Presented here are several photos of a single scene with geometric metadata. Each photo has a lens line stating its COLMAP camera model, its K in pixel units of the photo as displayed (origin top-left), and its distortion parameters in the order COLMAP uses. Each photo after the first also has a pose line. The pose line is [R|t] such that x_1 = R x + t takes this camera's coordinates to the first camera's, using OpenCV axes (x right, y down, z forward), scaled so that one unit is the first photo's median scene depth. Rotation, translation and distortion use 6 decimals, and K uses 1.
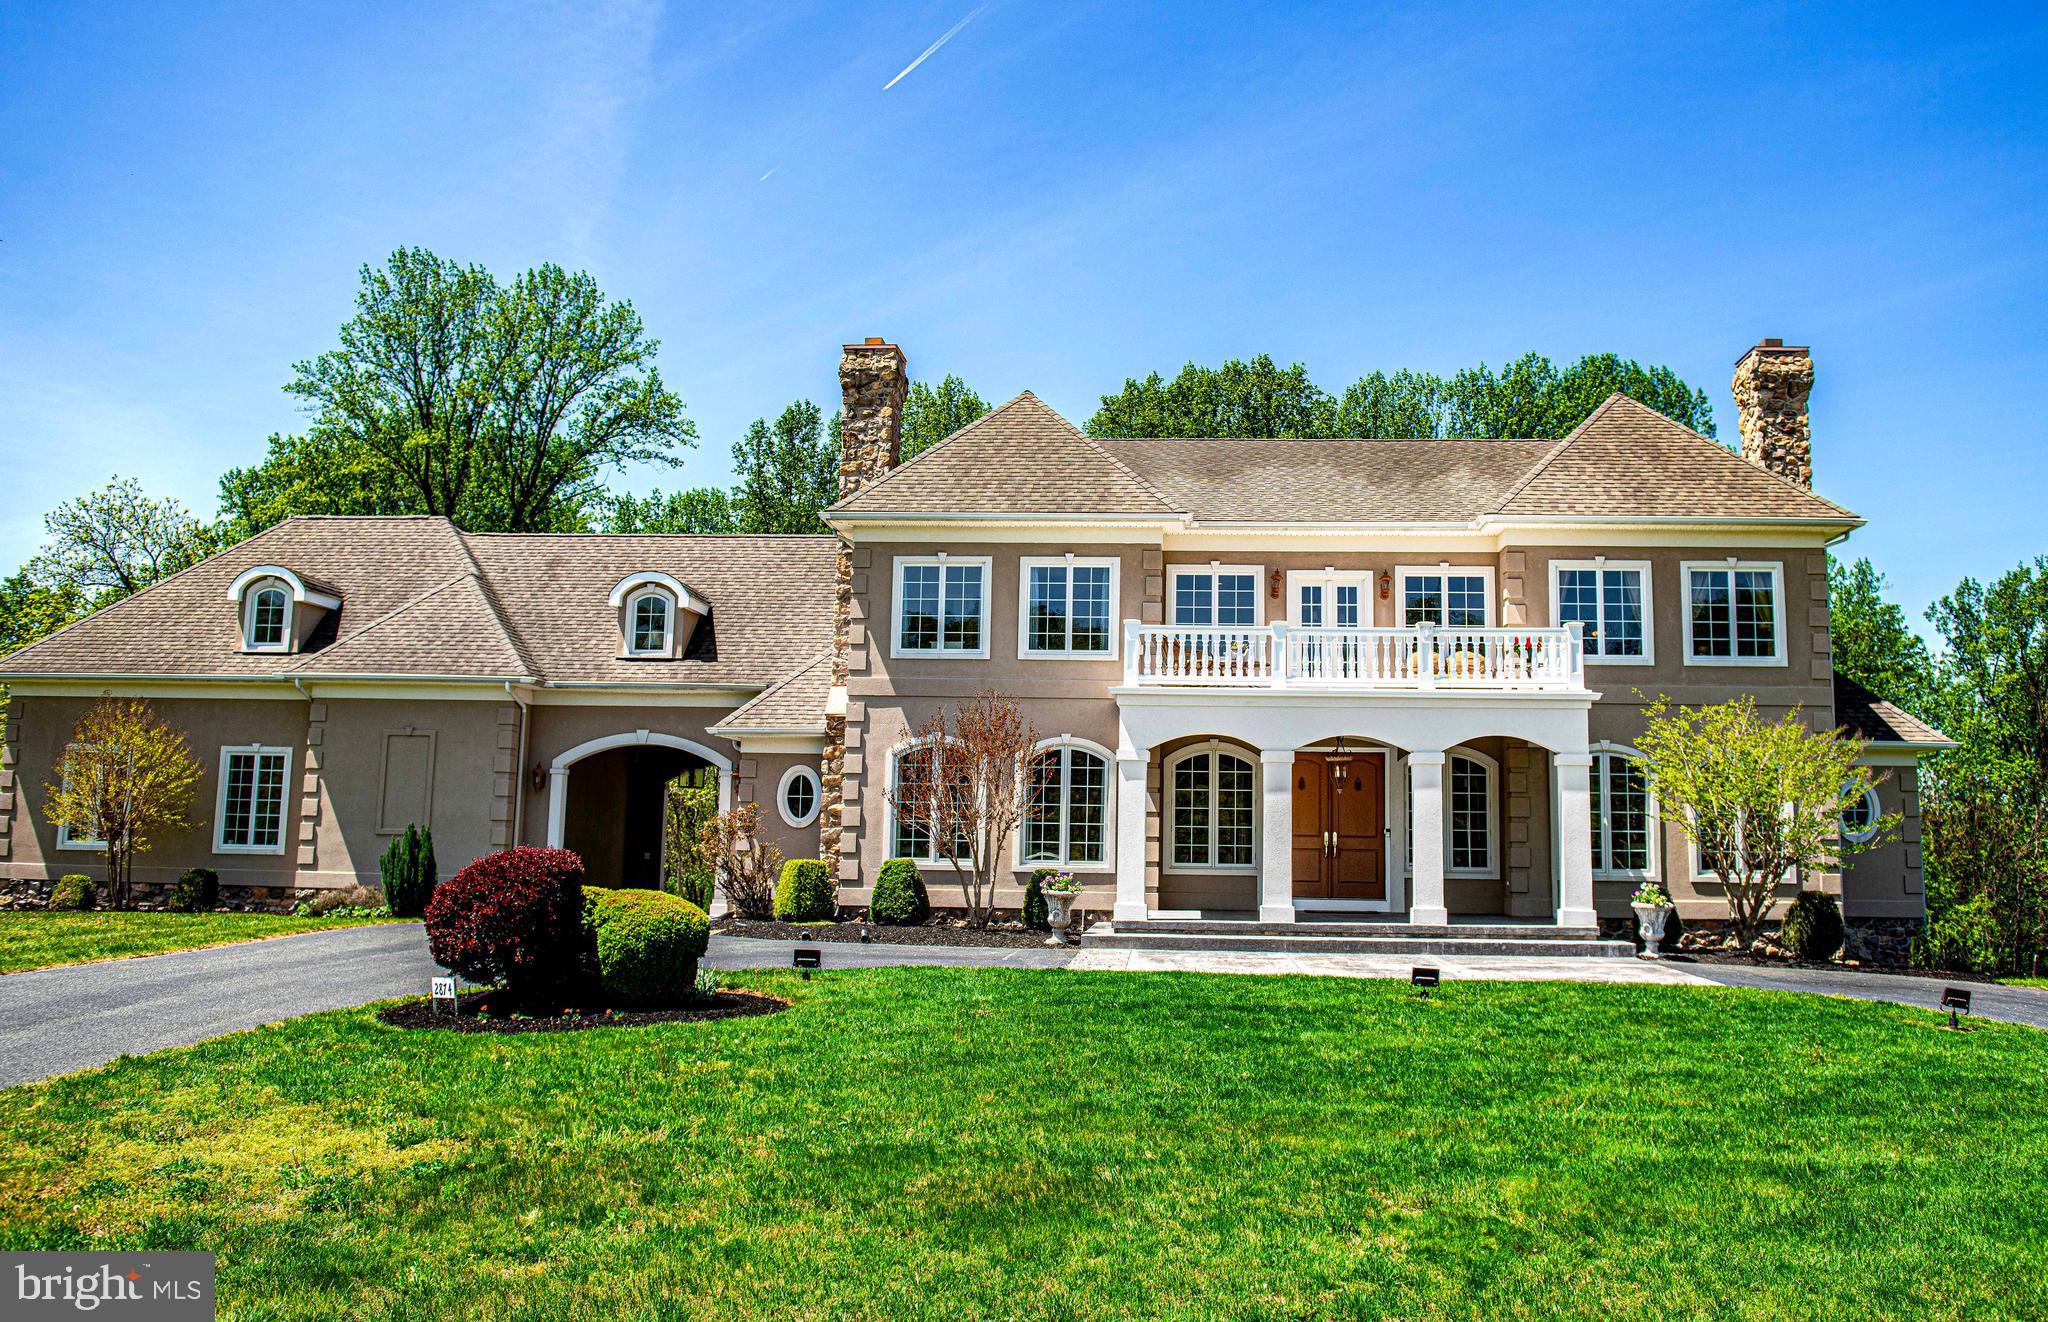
lens RADIAL K [[1649.0, 0, 1023.9], [0, 1649.0, 647.3], [0, 0, 1]] dist [-0.043961, 0.002037]
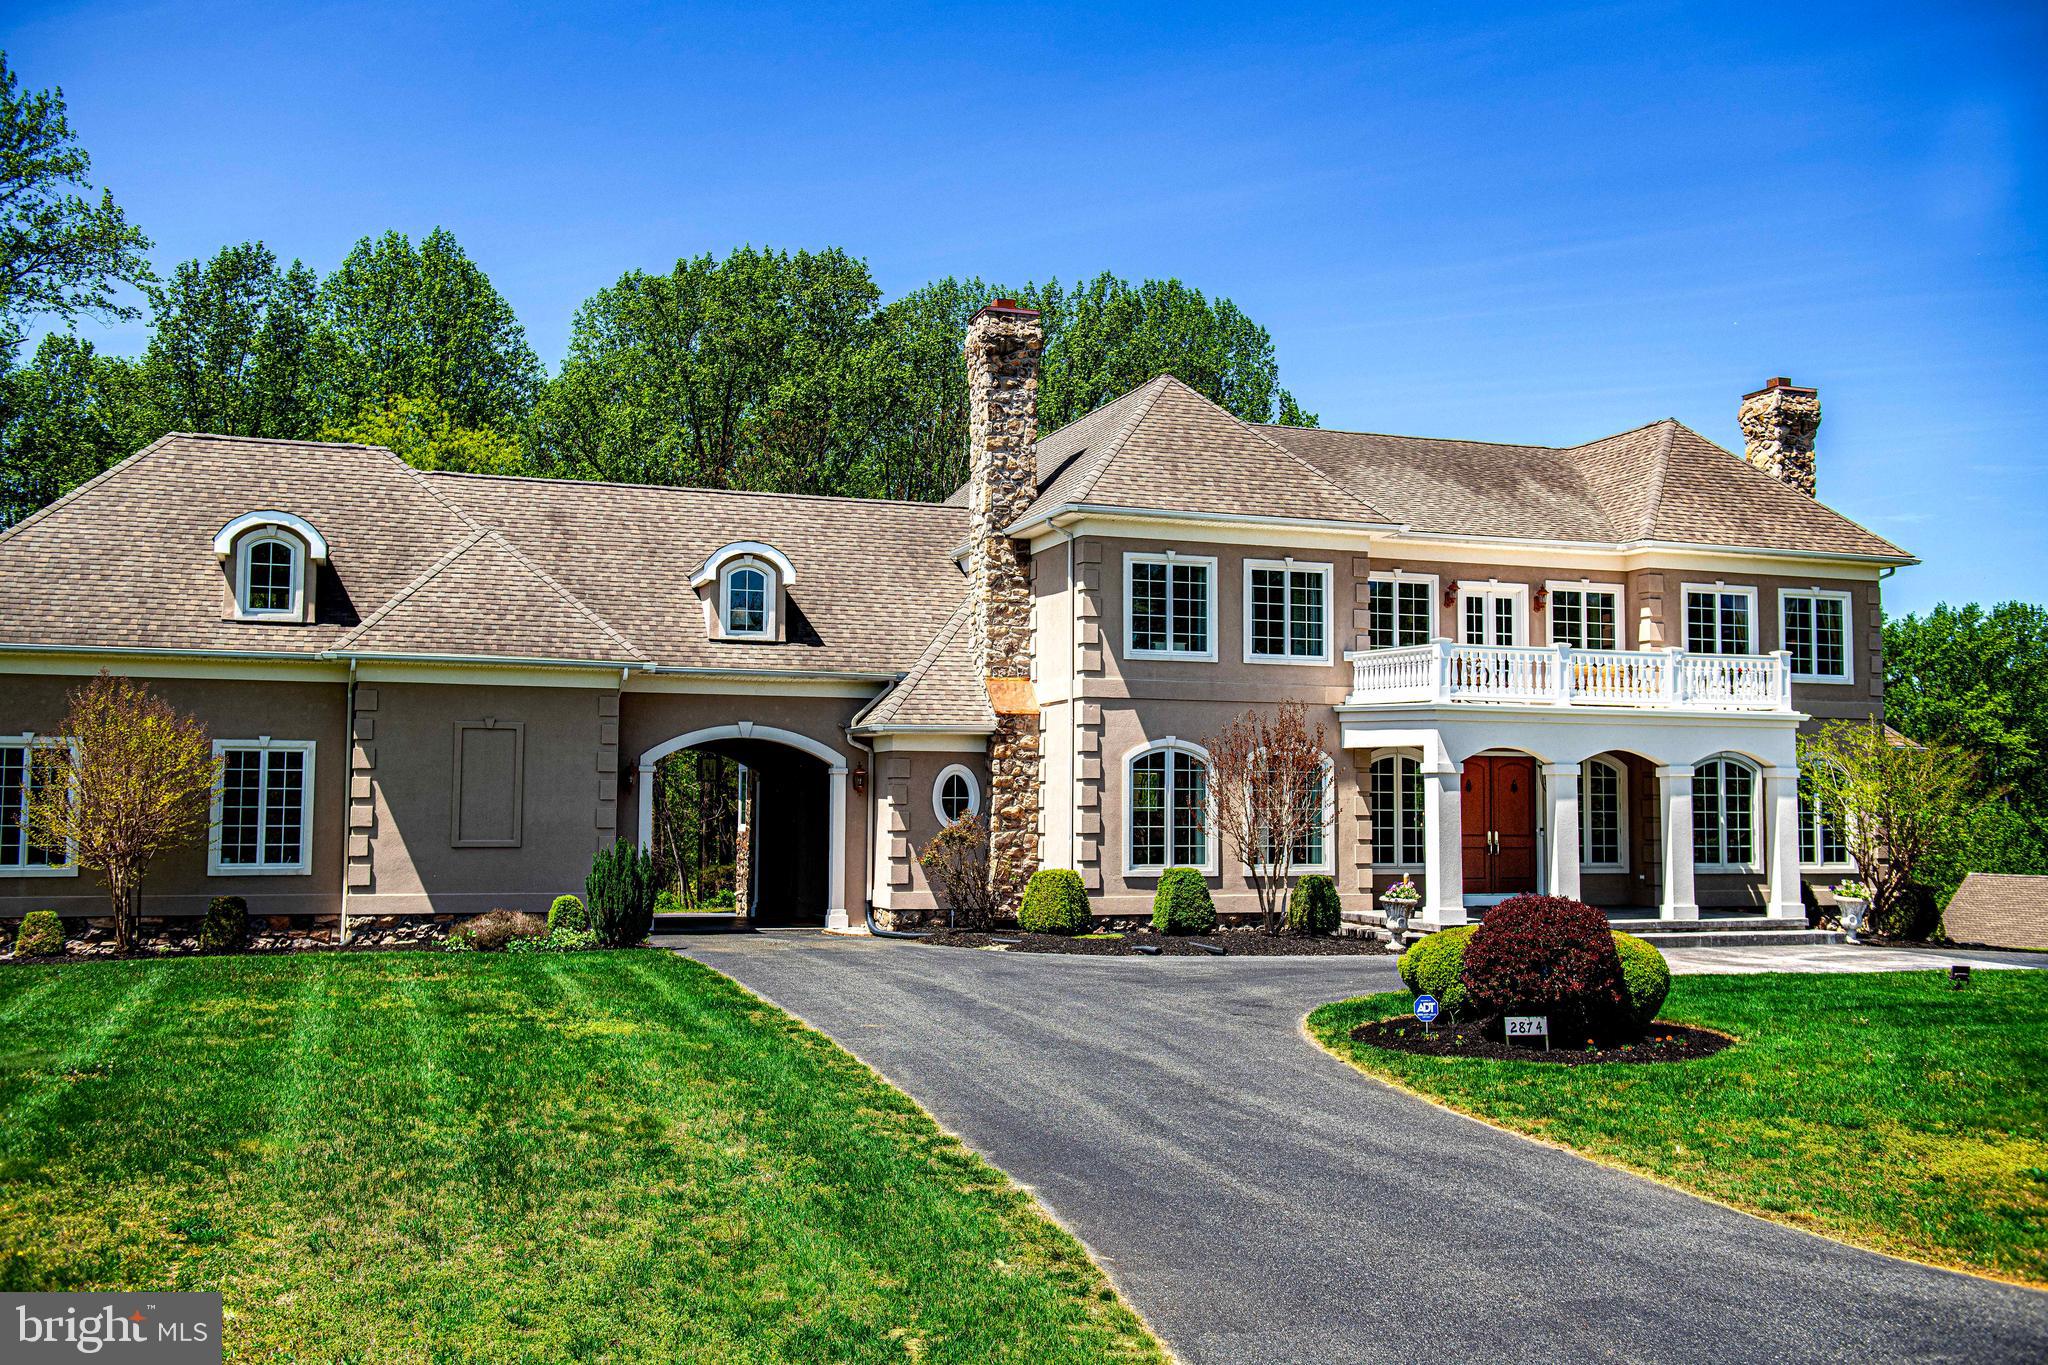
lens RADIAL K [[1996.9, 0, 1023.9], [0, 1996.9, 684.1], [0, 0, 1]] dist [0.019589, 0.000000]
pose [[0.913119, 0.014113, 0.407448, -0.601877], [-0.041204, 0.997478, 0.057790, -0.043175], [-0.405605, -0.069557, 0.911398, -0.041588]]
